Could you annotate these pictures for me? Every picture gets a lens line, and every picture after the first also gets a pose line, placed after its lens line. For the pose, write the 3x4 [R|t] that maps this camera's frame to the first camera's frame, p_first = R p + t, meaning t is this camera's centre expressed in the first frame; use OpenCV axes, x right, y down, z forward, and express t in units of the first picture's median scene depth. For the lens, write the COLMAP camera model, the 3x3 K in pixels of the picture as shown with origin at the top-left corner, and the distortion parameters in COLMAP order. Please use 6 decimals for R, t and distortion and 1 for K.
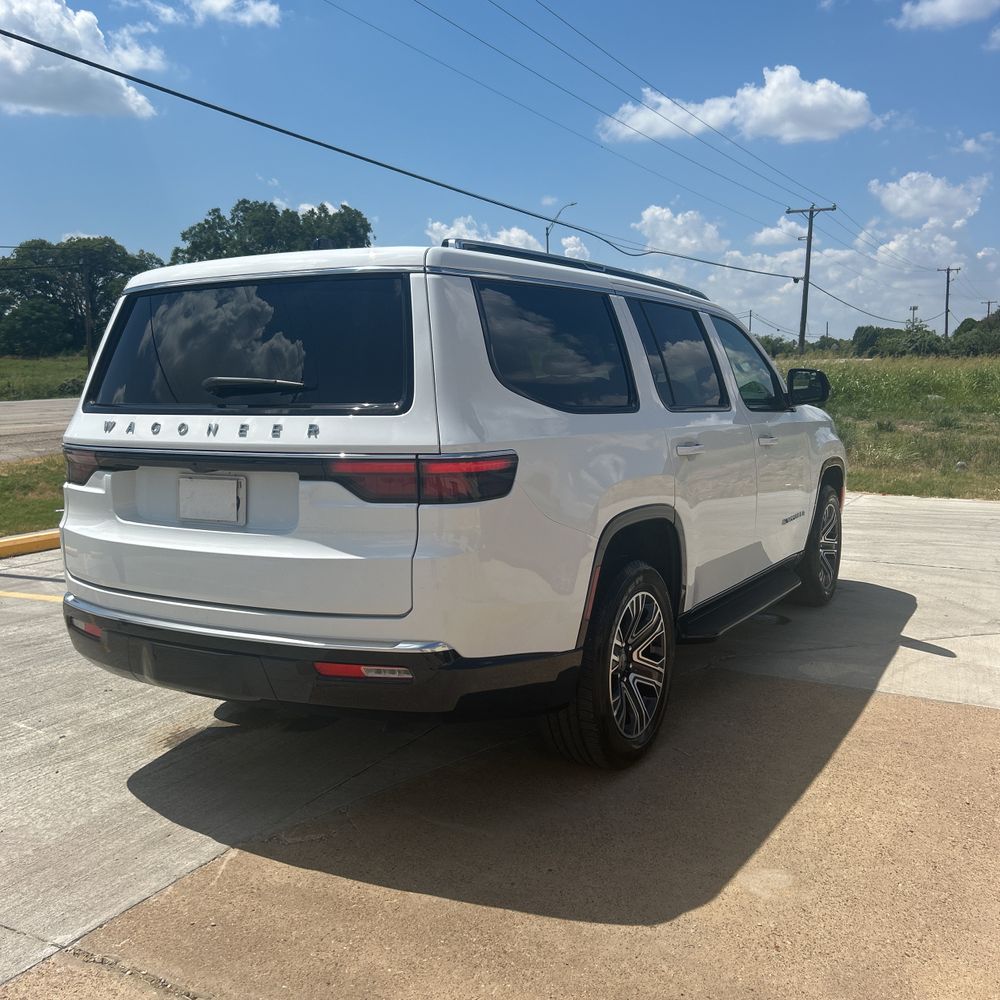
lens RADIAL K [[1020.1, 0, 492.4], [0, 1020.1, 498.6], [0, 0, 1]] dist [0.004113, 0.035400]
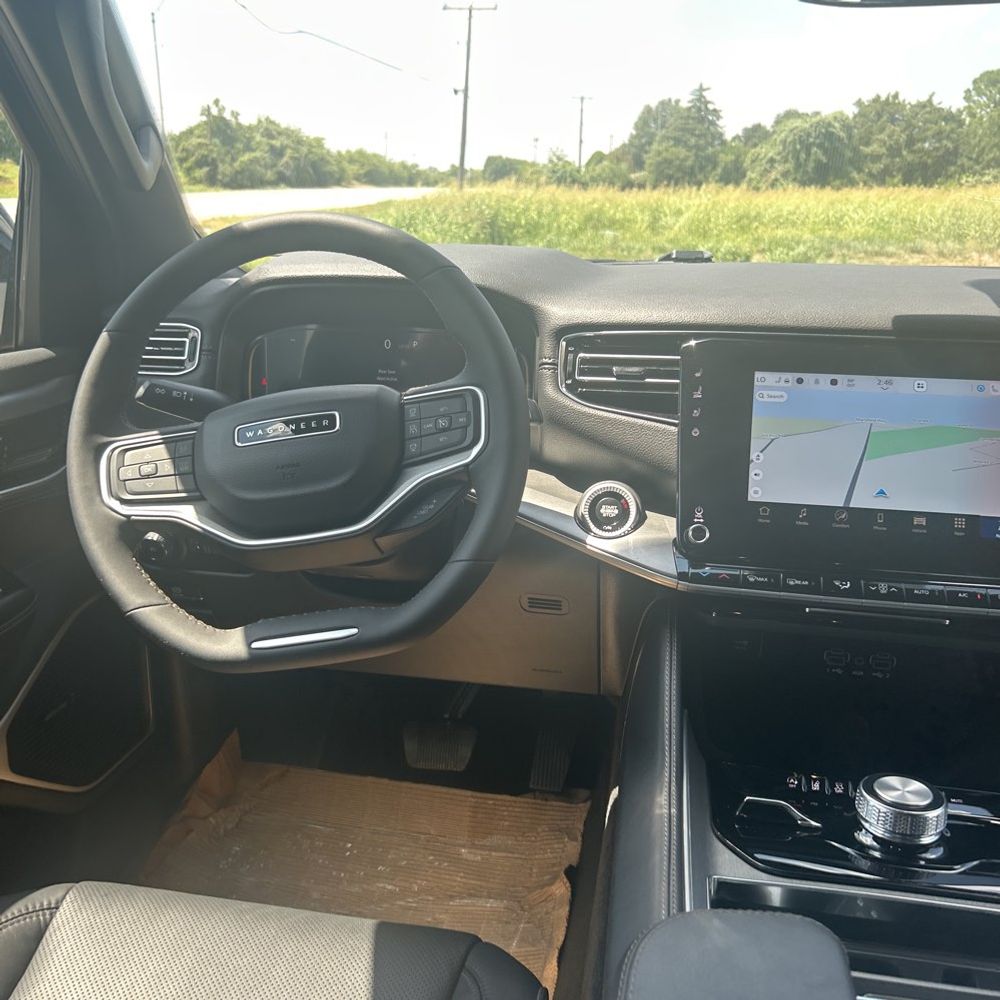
lens RADIAL K [[1020.1, 0, 492.4], [0, 1020.1, 498.6], [0, 0, 1]] dist [0.004113, 0.035400]
pose [[0.939063, -0.072493, 0.336015, 0.118852], [0.016919, 0.986073, 0.165453, -0.230064], [-0.343329, -0.149686, 0.927210, 1.953086]]
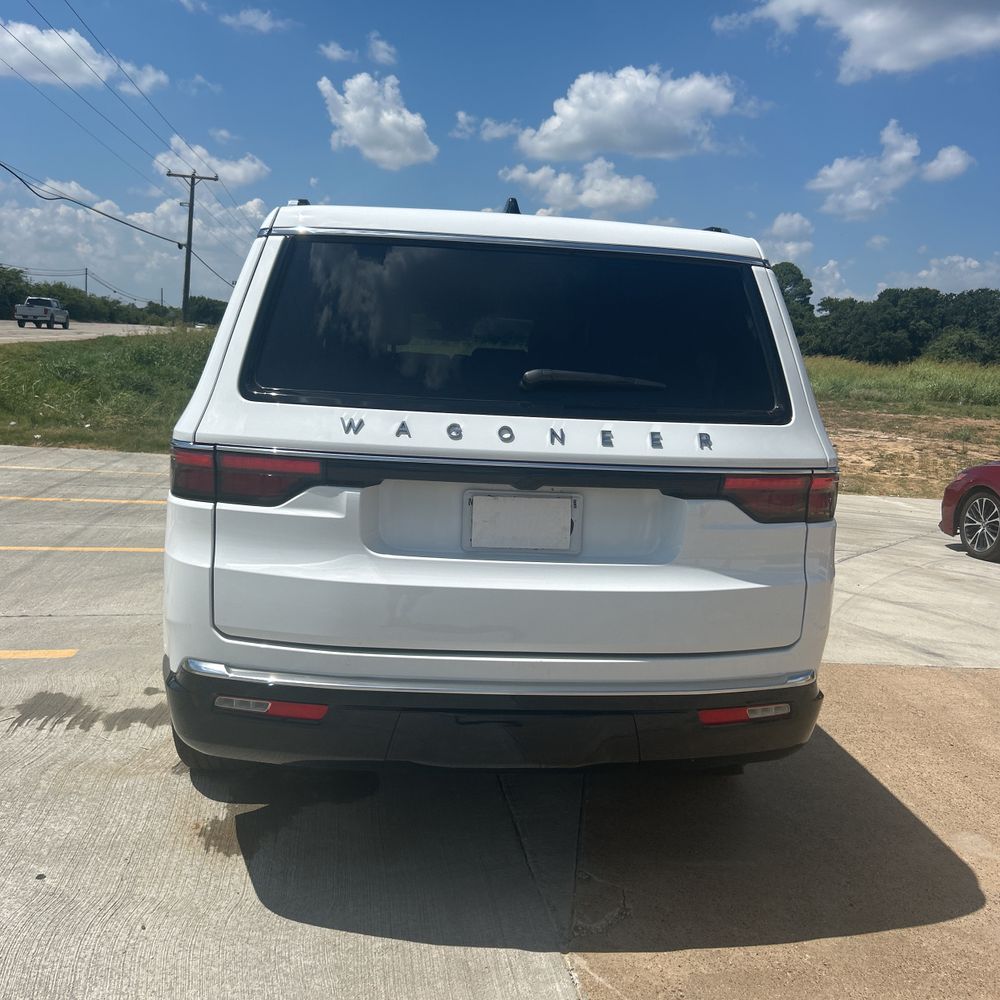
lens RADIAL K [[1026.1, 0, 490.7], [0, 1026.1, 487.8], [0, 0, 1]] dist [0.011432, -0.009823]
pose [[0.805595, -0.020579, 0.592109, -0.788788], [0.008102, 0.999686, 0.023720, -0.046990], [-0.592411, -0.014312, 0.805509, 0.392095]]
